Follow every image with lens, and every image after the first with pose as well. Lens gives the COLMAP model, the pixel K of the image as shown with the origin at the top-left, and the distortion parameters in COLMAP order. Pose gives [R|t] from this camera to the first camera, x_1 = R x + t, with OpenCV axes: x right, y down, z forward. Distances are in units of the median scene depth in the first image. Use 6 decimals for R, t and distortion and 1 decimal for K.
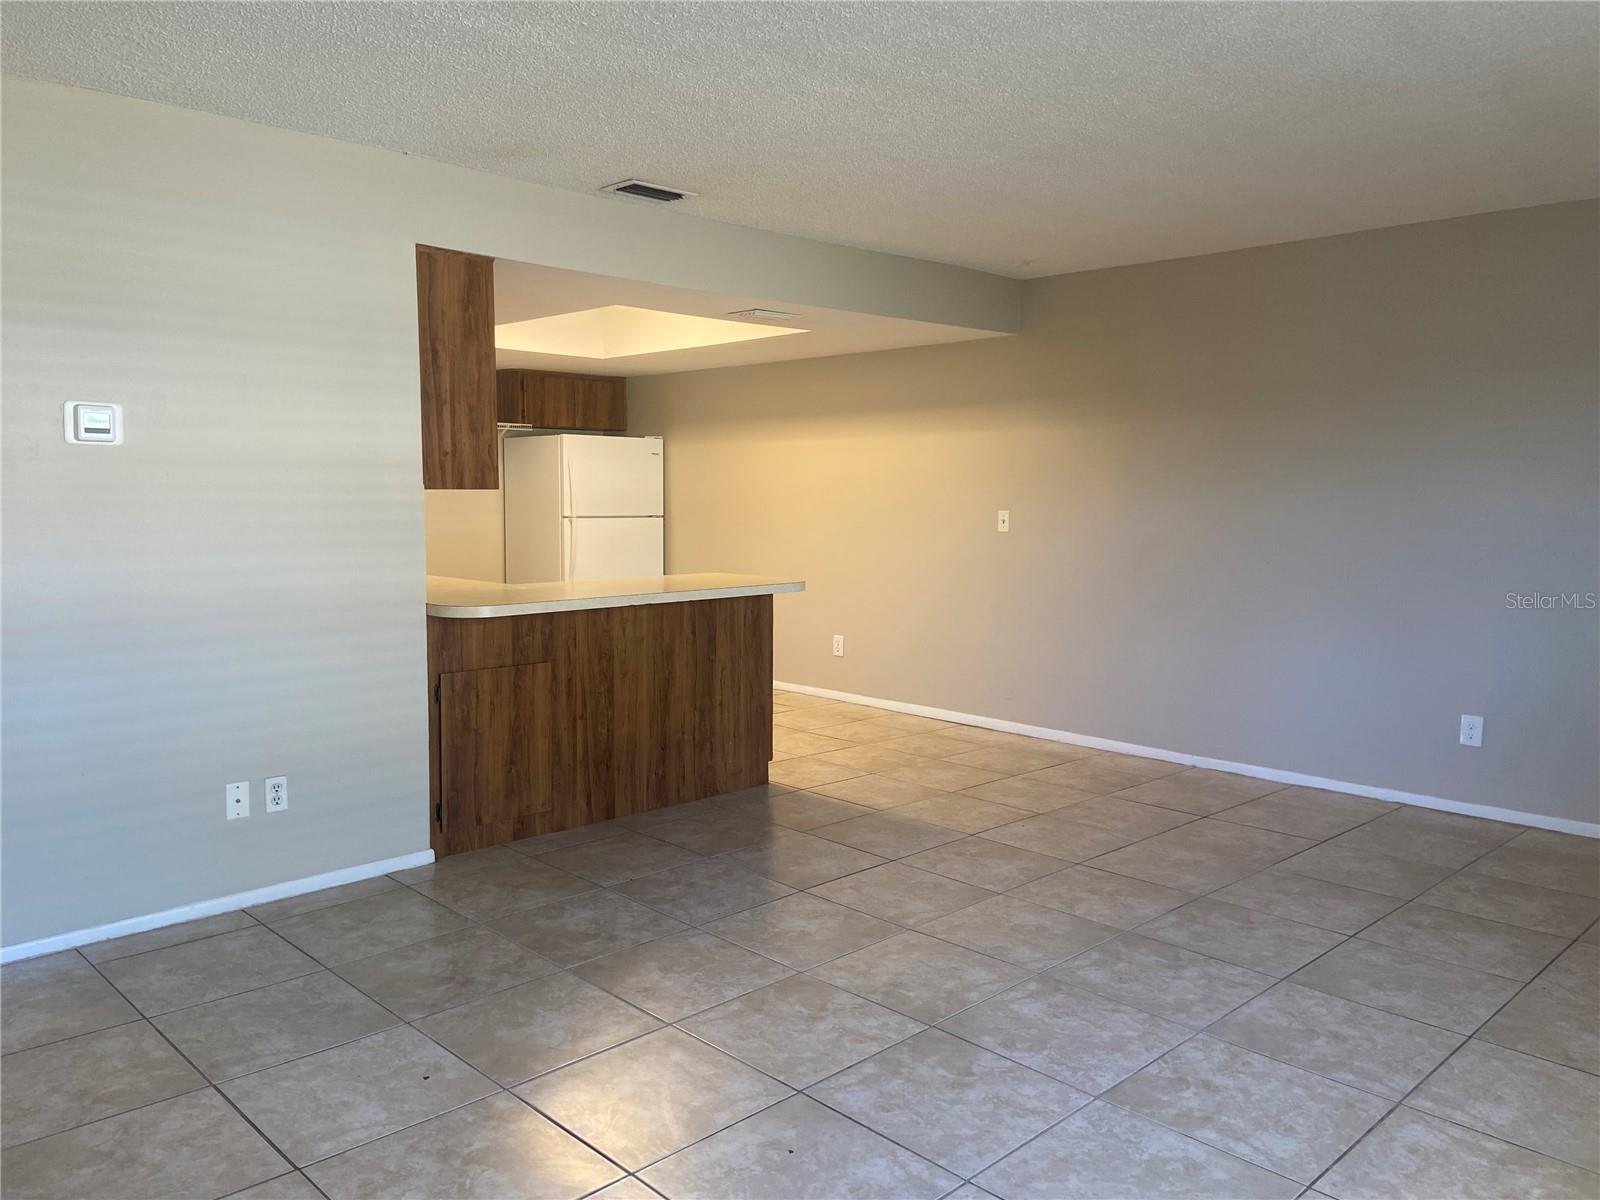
lens RADIAL K [[1191.9, 0, 766.3], [0, 1191.9, 580.7], [0, 0, 1]] dist [0.118378, -0.151234]
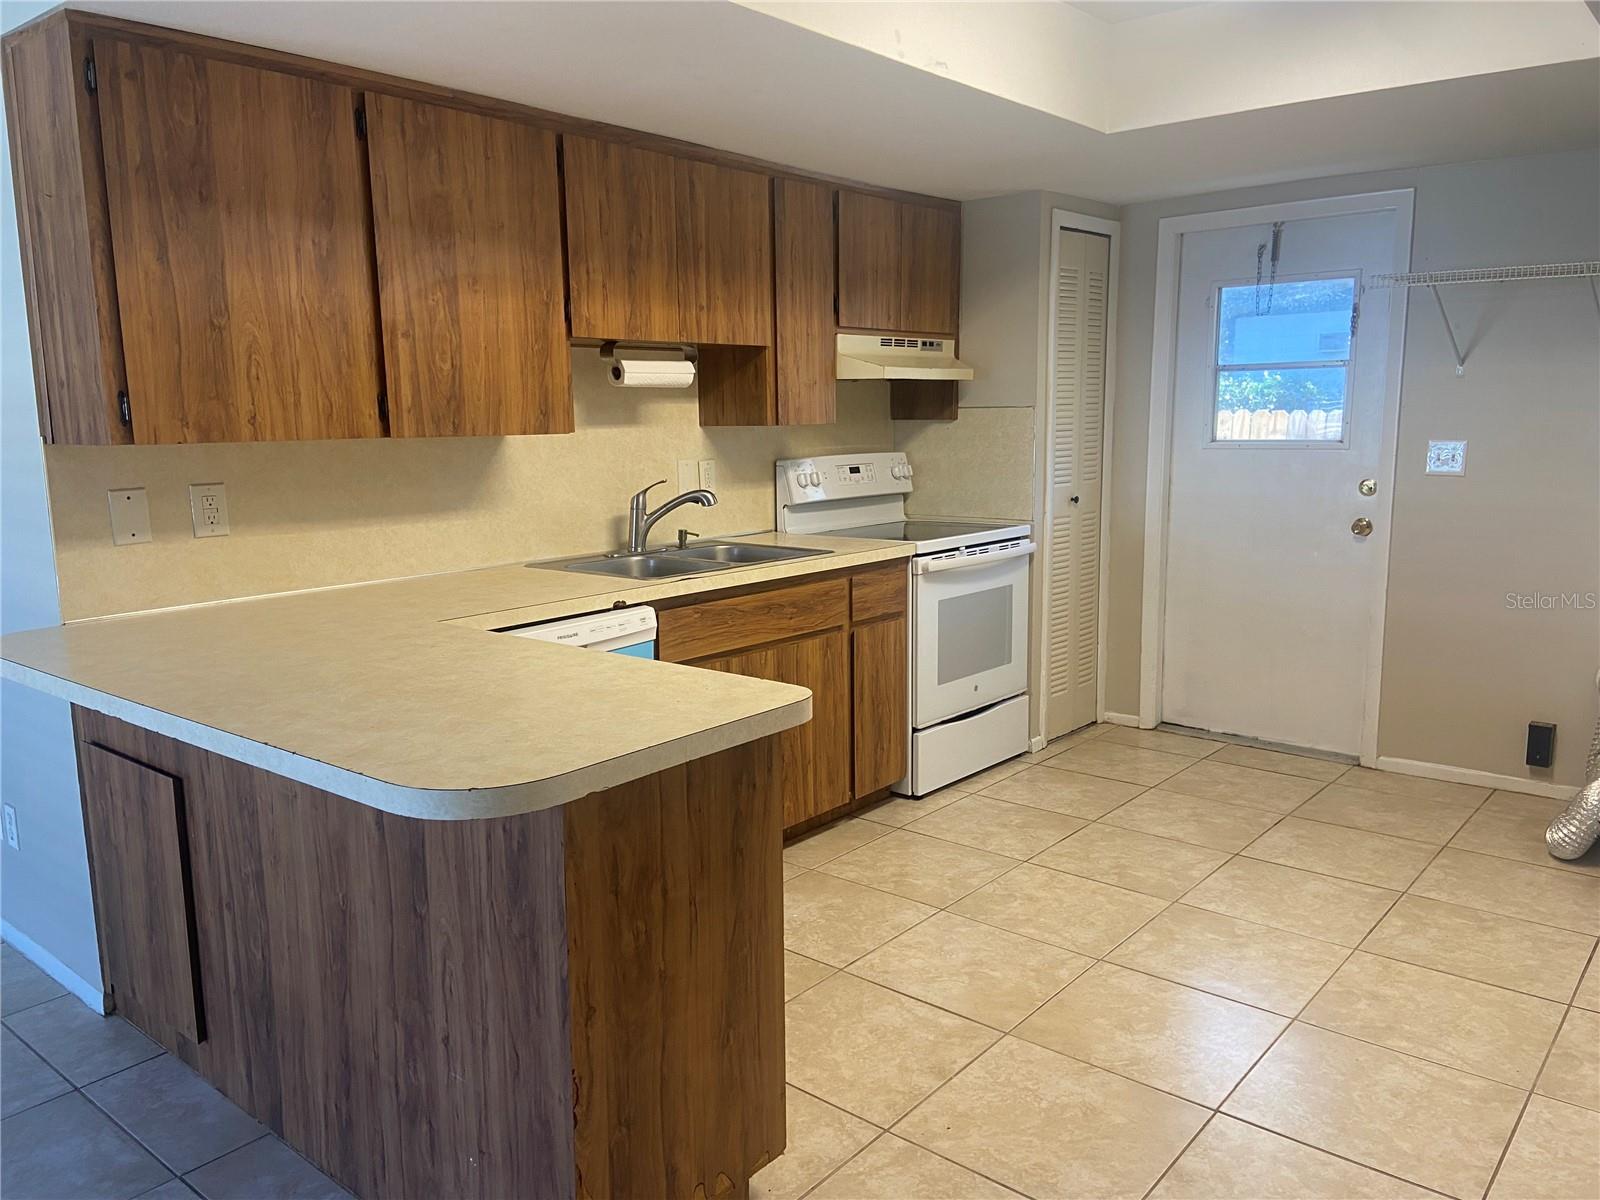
lens RADIAL K [[1207.2, 0, 800.0], [0, 1207.2, 600.0], [0, 0, 1]] dist [0.126676, -0.155540]
pose [[0.126440, 0.159177, -0.979120, 0.386477], [-0.063861, 0.986300, 0.152098, -0.113478], [0.989917, 0.043296, 0.134873, 1.246576]]
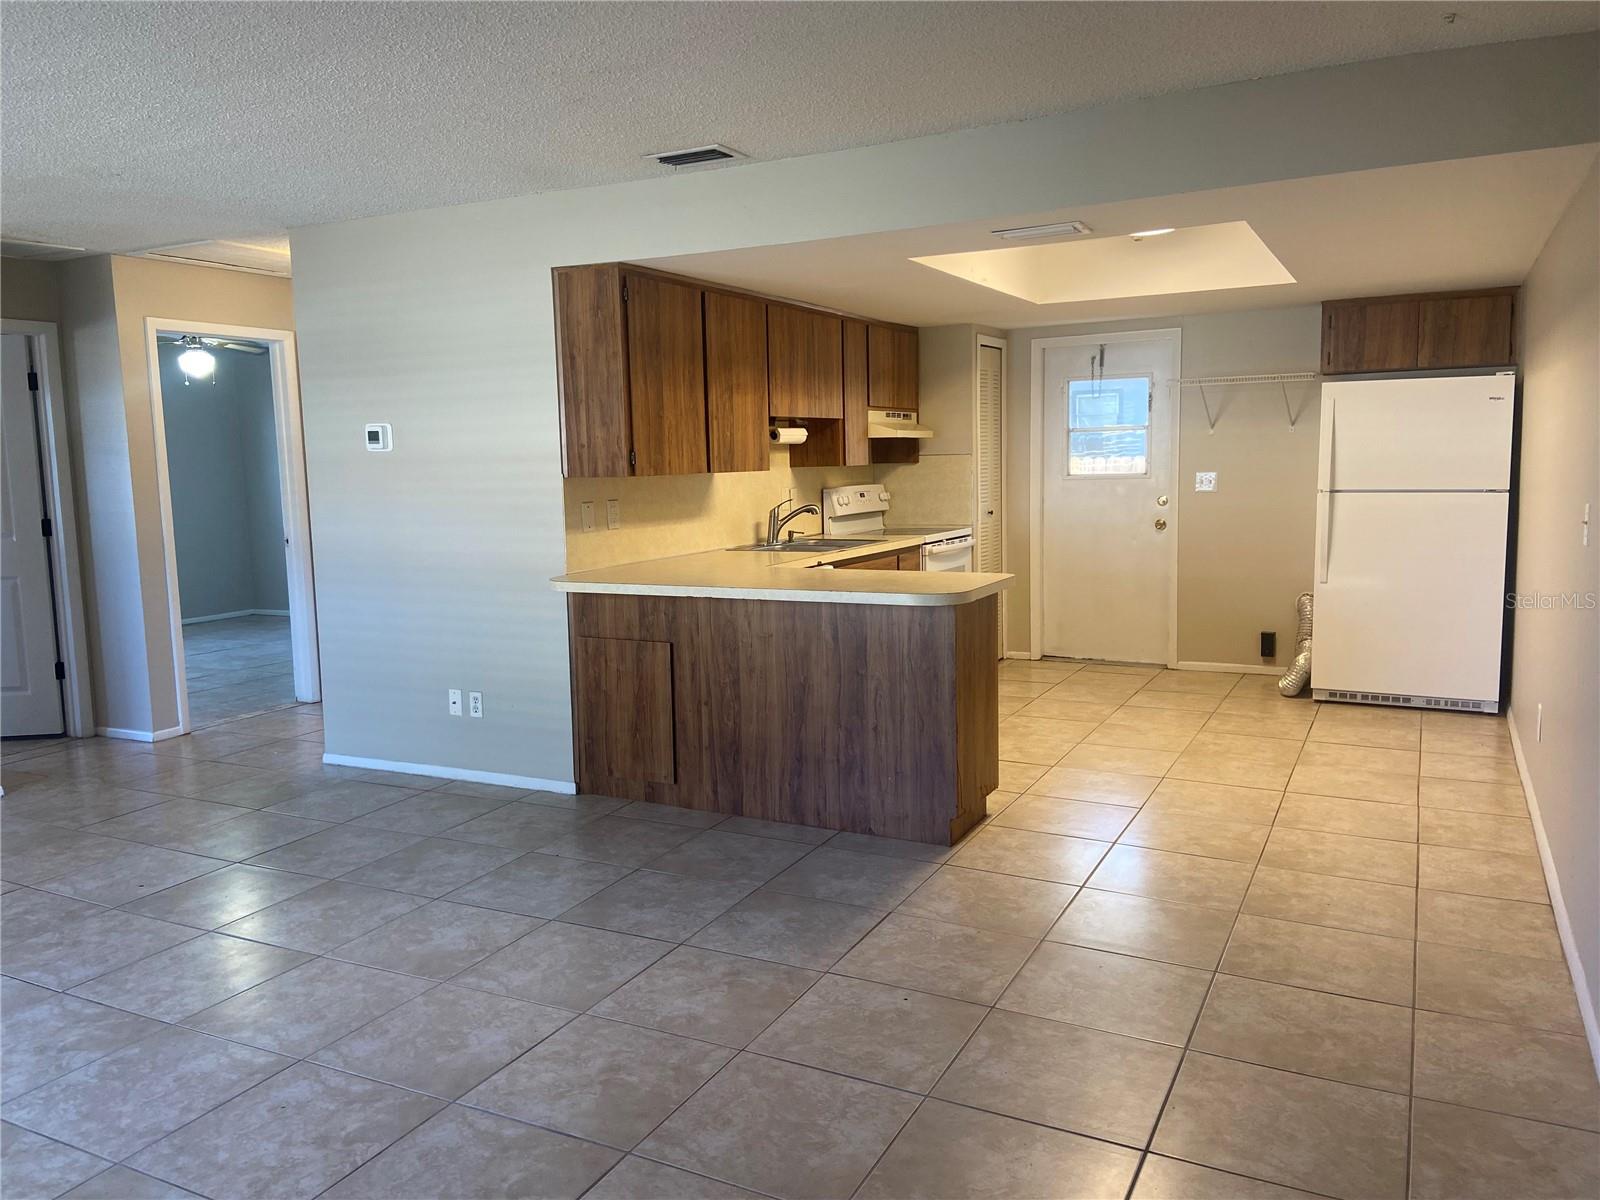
lens RADIAL K [[1194.2, 0, 798.5], [0, 1194.2, 580.0], [0, 0, 1]] dist [0.124202, -0.152388]
pose [[0.338553, 0.093535, -0.936287, 0.859016], [-0.050773, 0.995413, 0.081082, -0.079503], [0.939576, 0.020088, 0.341749, 0.781612]]
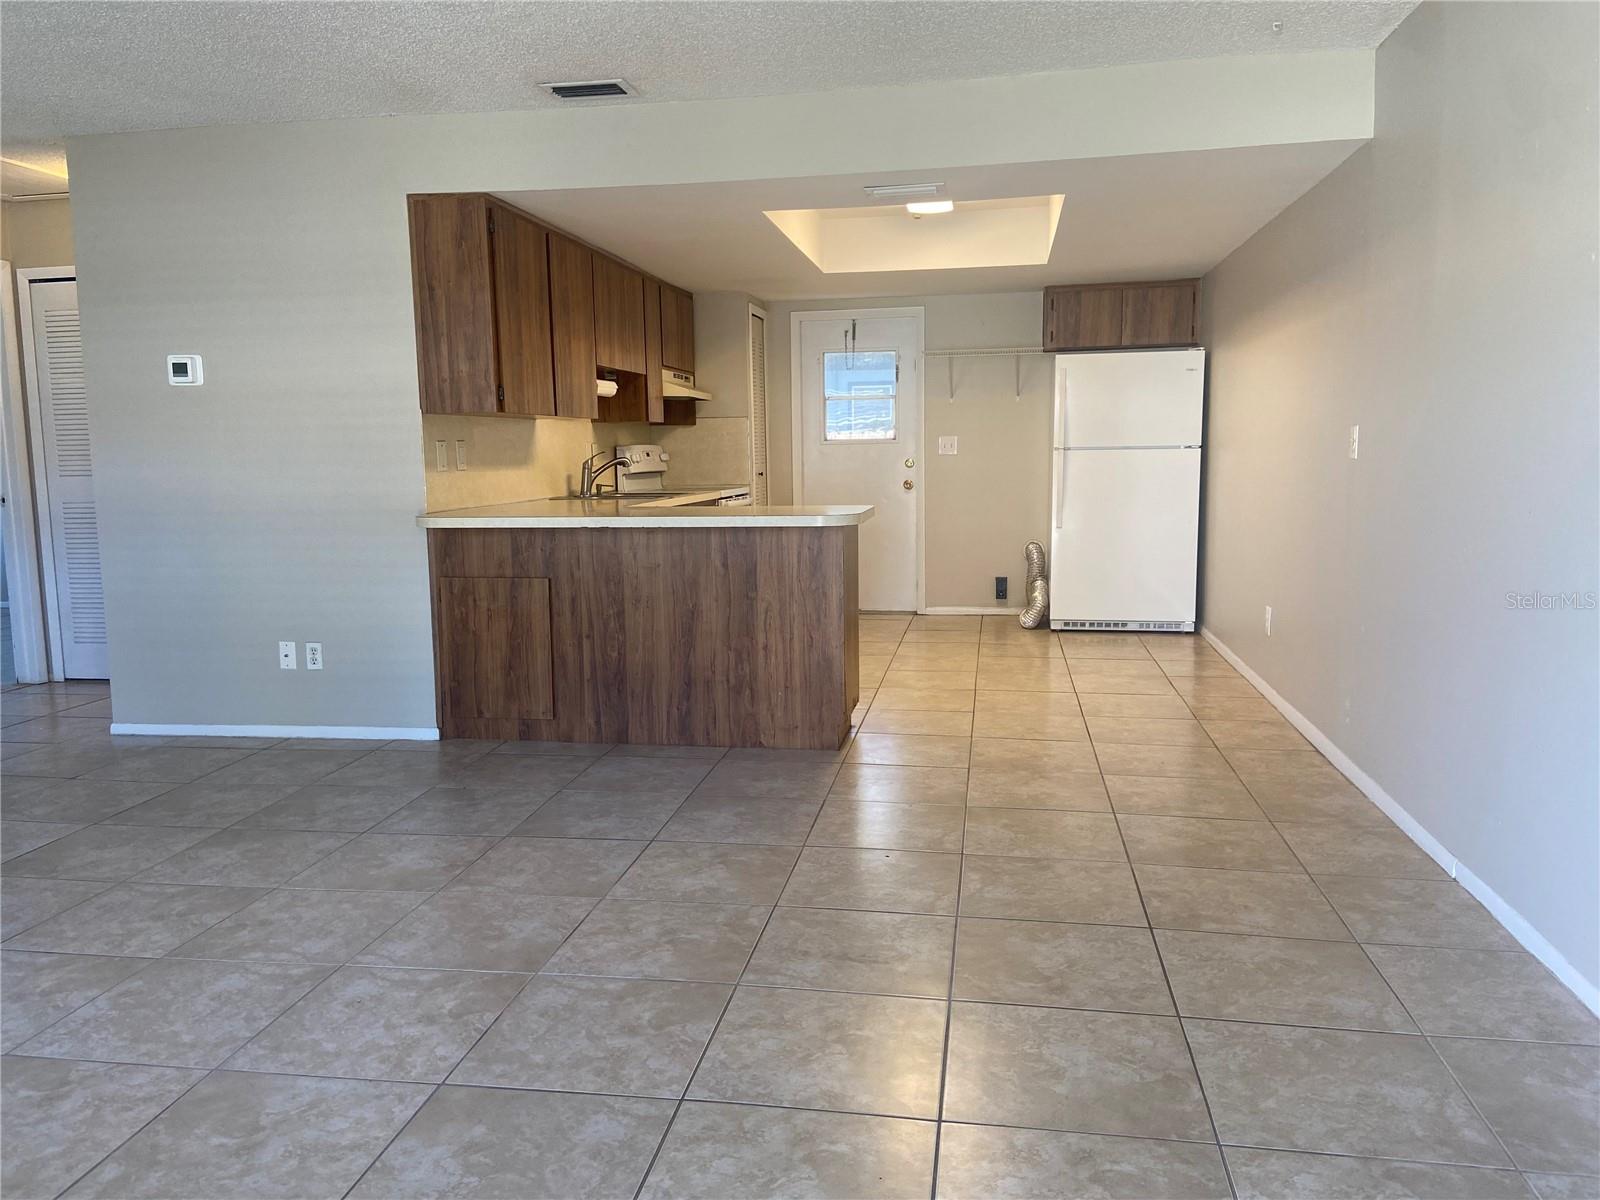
lens RADIAL K [[1194.2, 0, 798.5], [0, 1194.2, 580.0], [0, 0, 1]] dist [0.124202, -0.152388]
pose [[0.607659, 0.080108, -0.790147, 0.811637], [-0.045659, 0.996778, 0.065943, -0.009962], [0.792884, -0.003993, 0.609359, 0.559358]]
